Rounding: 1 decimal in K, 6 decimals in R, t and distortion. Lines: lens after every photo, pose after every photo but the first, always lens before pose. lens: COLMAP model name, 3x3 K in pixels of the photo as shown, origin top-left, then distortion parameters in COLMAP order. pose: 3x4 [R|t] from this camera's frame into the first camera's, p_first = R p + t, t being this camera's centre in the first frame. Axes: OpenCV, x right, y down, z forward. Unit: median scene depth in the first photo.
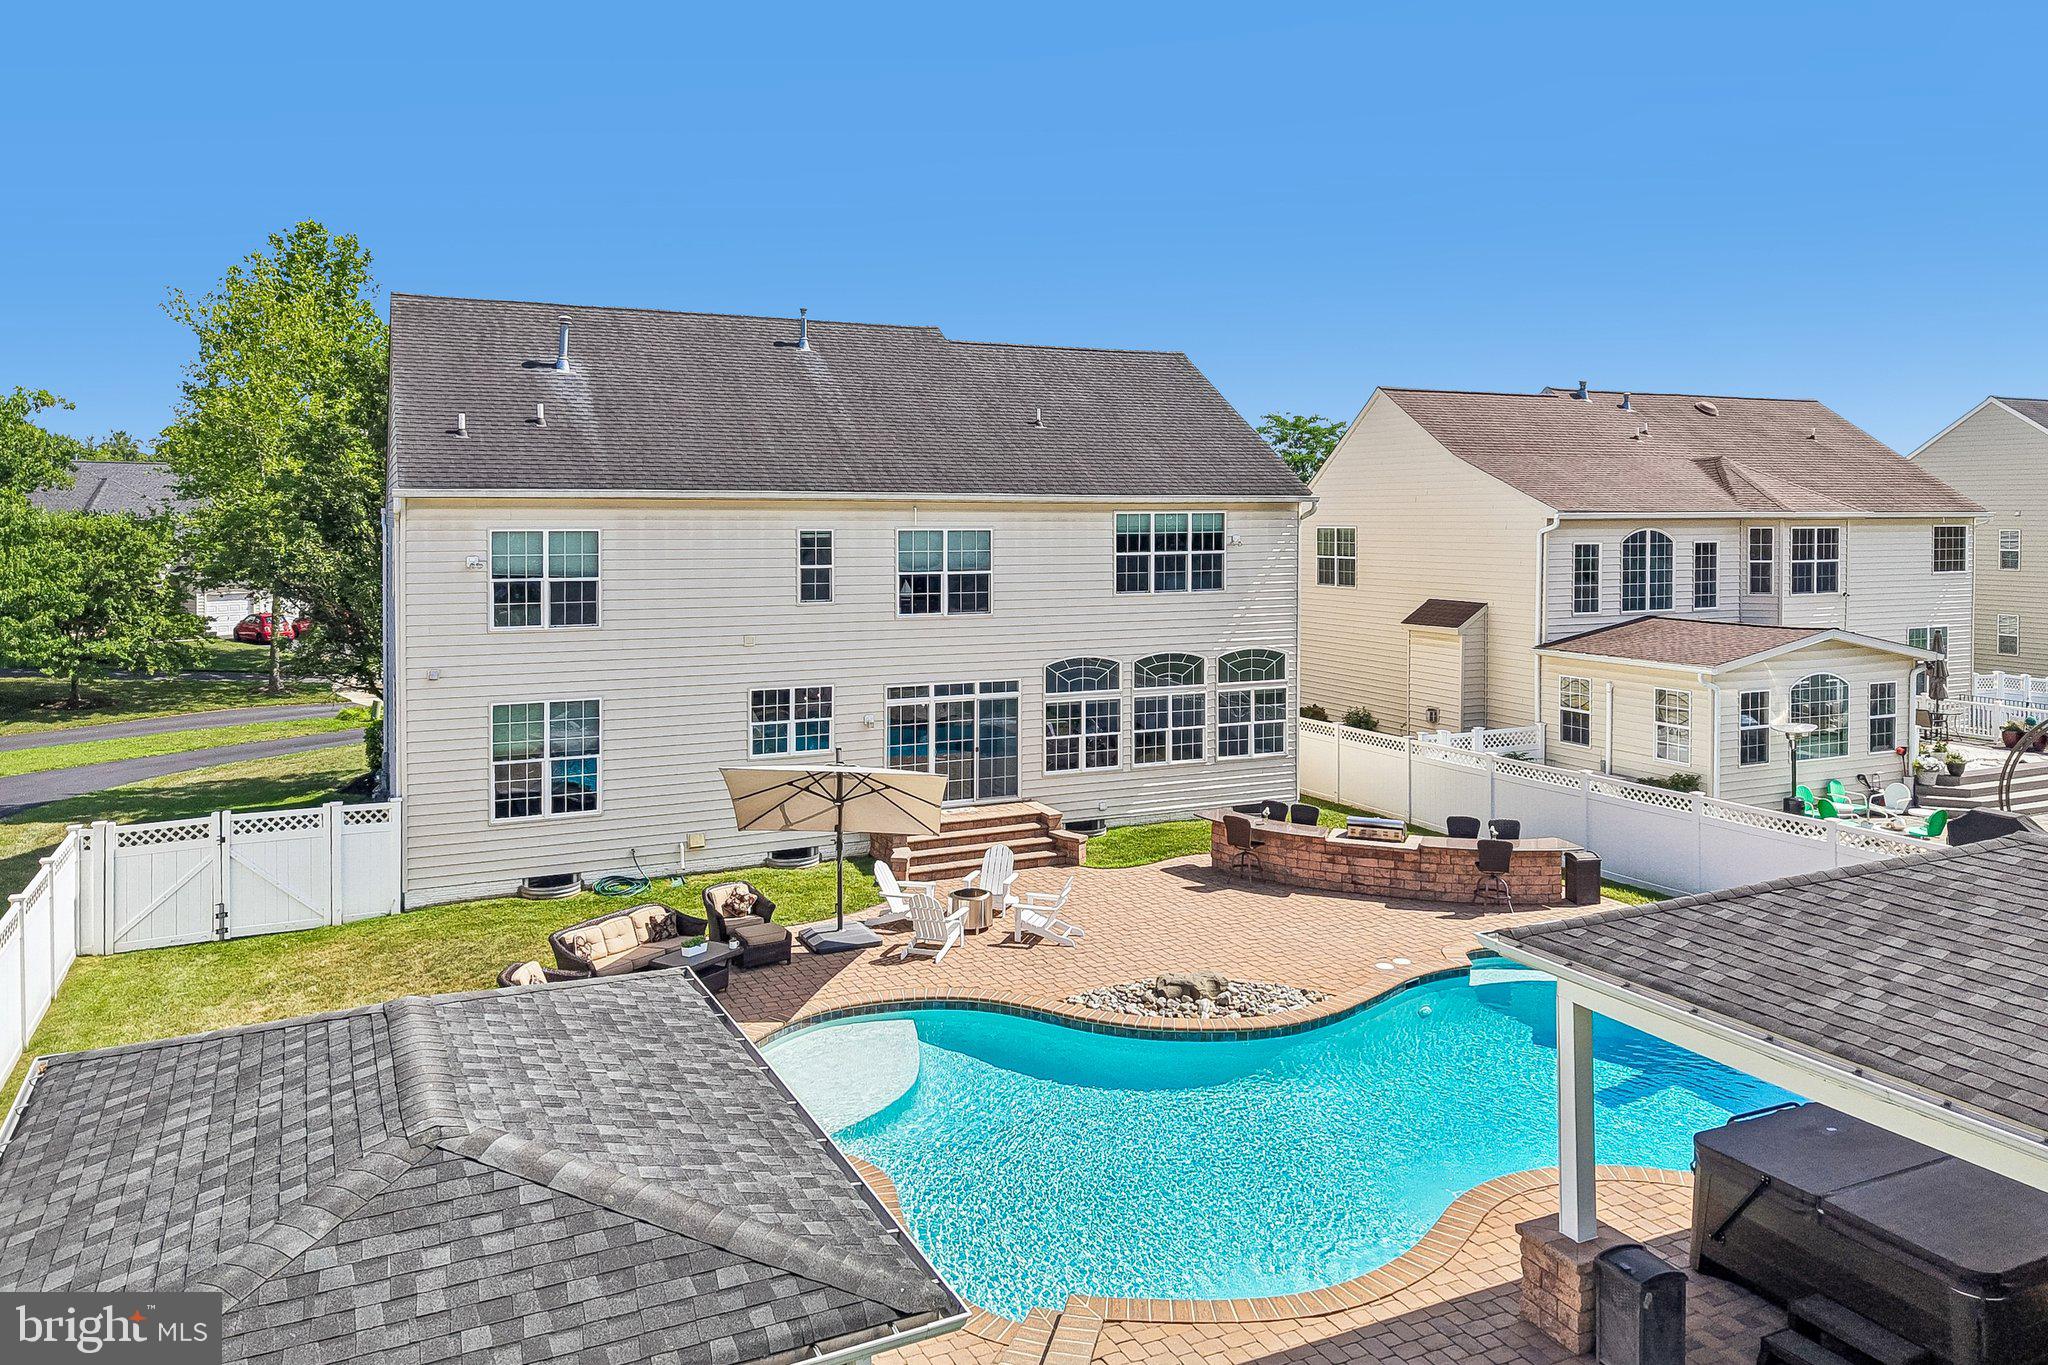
lens RADIAL K [[1428.3, 0, 1038.8], [0, 1428.3, 533.5], [0, 0, 1]] dist [0.057295, -0.096174]
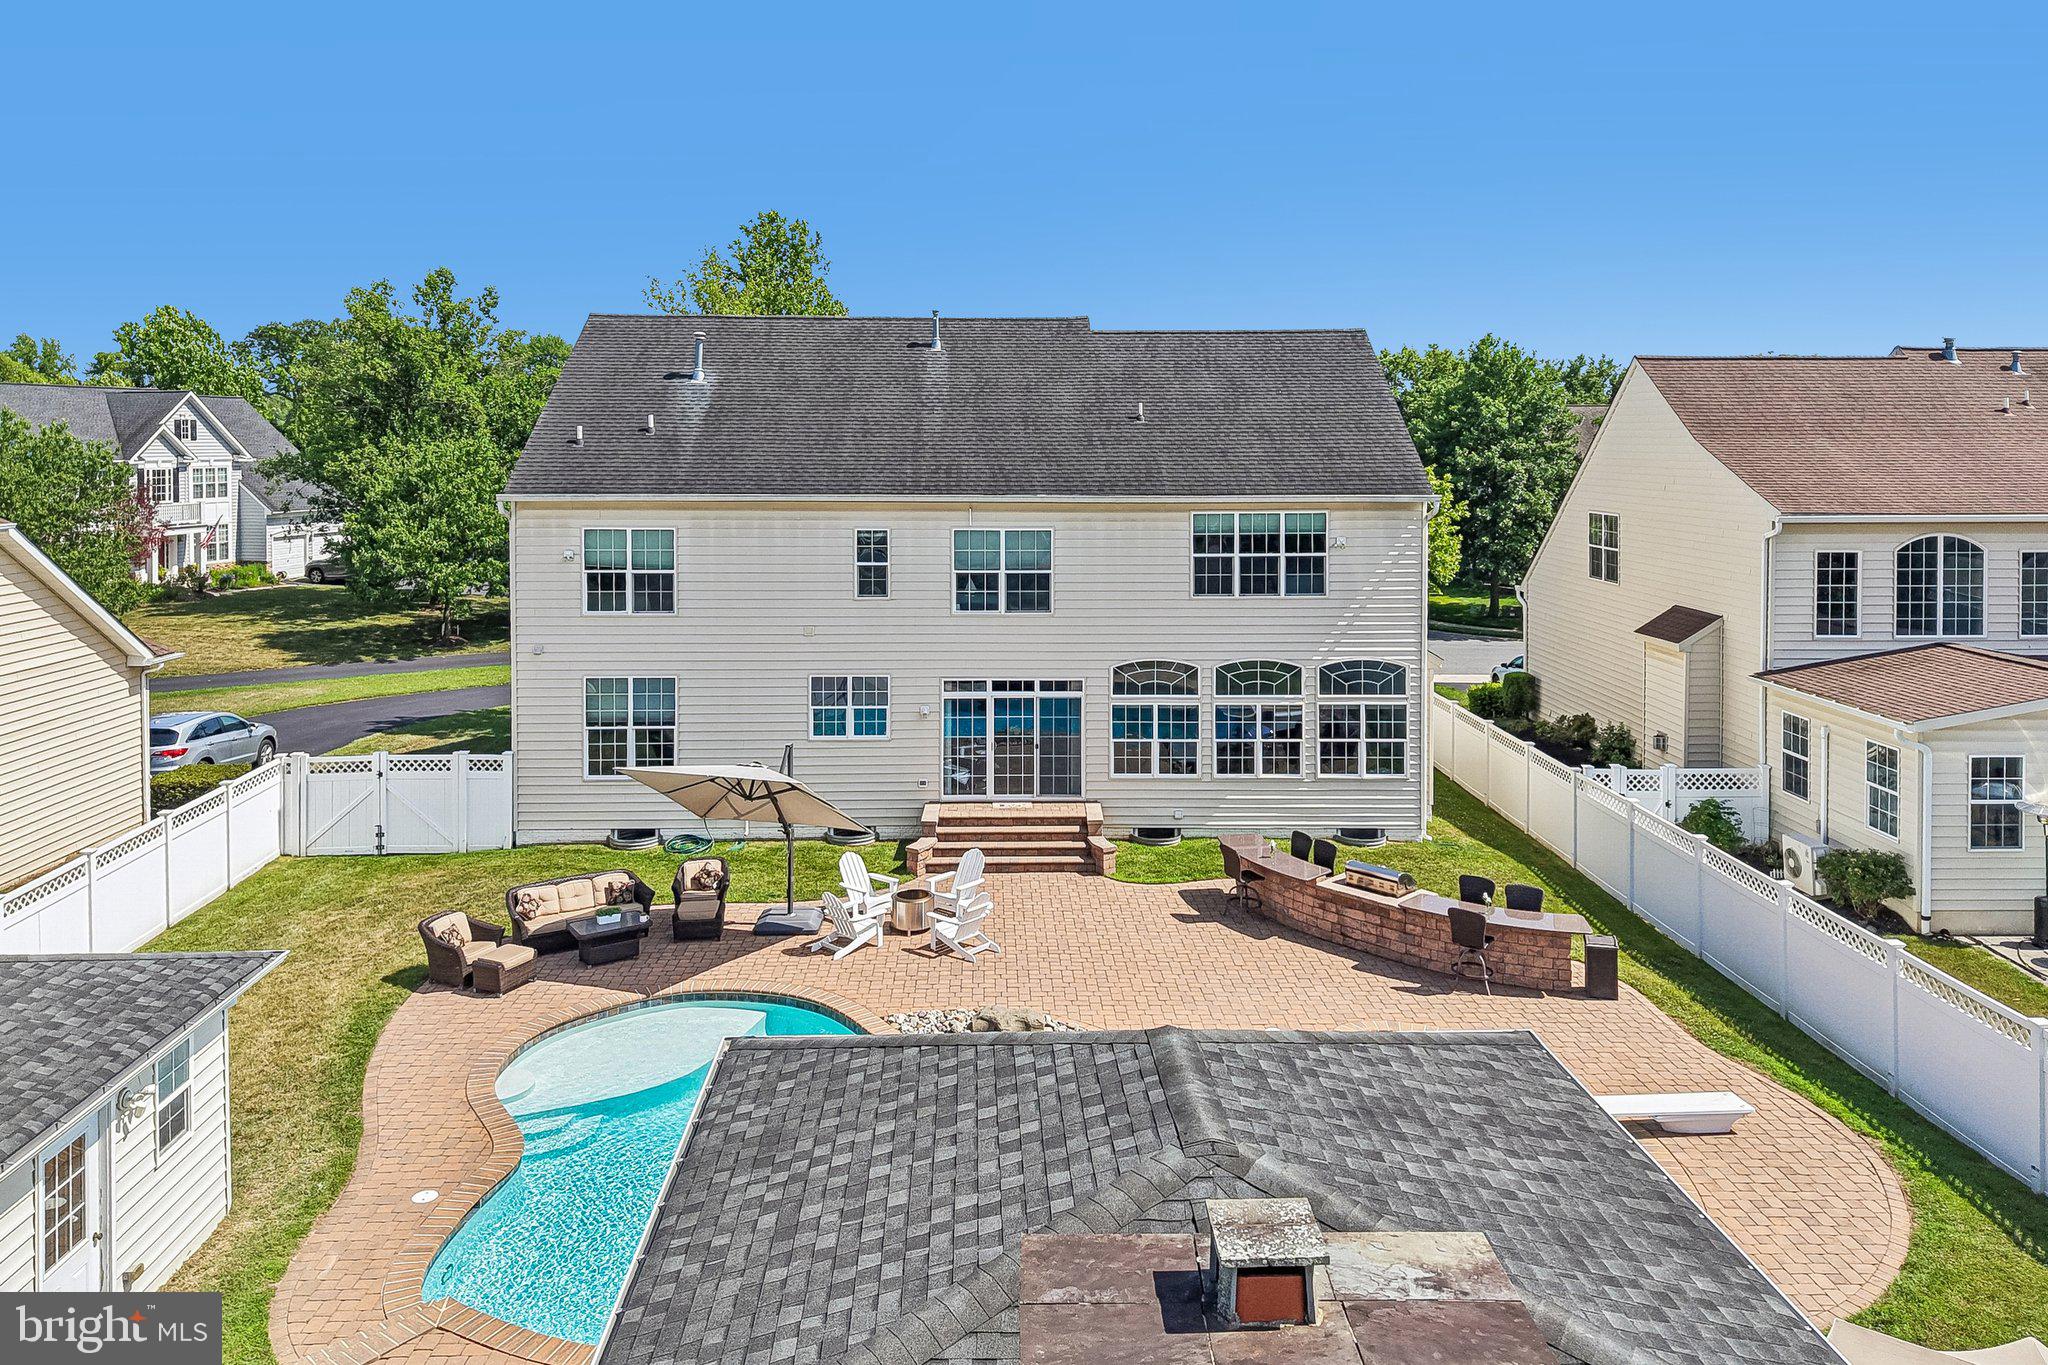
lens RADIAL K [[1451.1, 0, 1027.3], [0, 1451.1, 465.4], [0, 0, 1]] dist [0.046426, -0.053101]
pose [[0.911499, 0.008864, -0.411207, 0.364604], [-0.006932, 0.999957, 0.006190, -0.053161], [0.411244, -0.002792, 0.911521, 0.059027]]
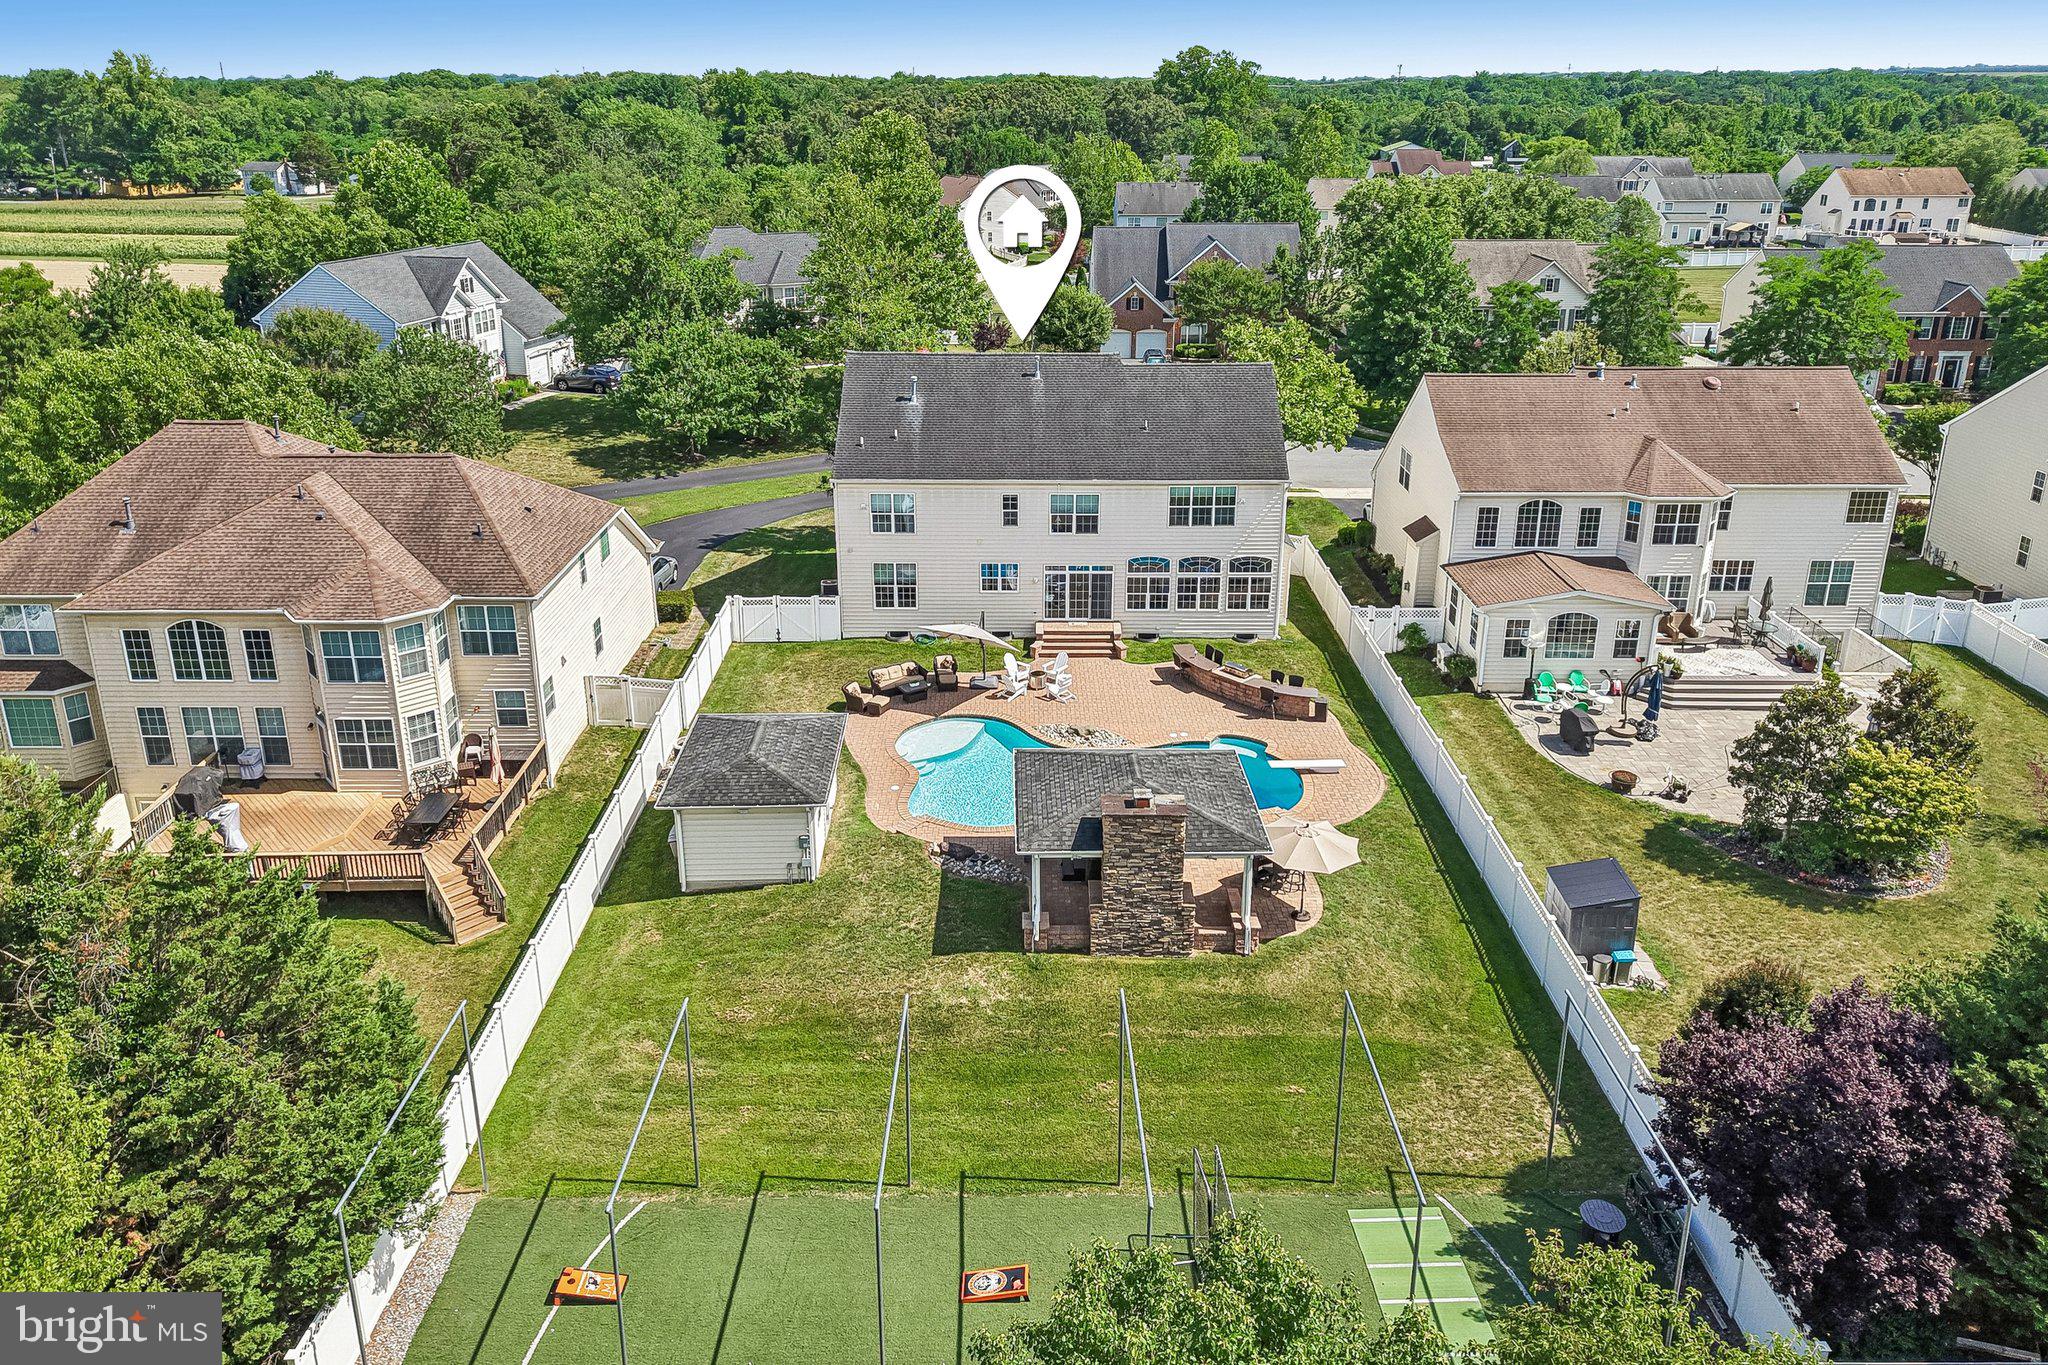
lens RADIAL K [[1423.3, 0, 1020.1], [0, 1423.3, 591.6], [0, 0, 1]] dist [0.051761, -0.127319]
pose [[0.900283, 0.145294, -0.410341, 0.702695], [-0.006573, 0.947082, 0.320923, -0.511469], [0.435255, -0.286225, 0.853597, -0.800916]]
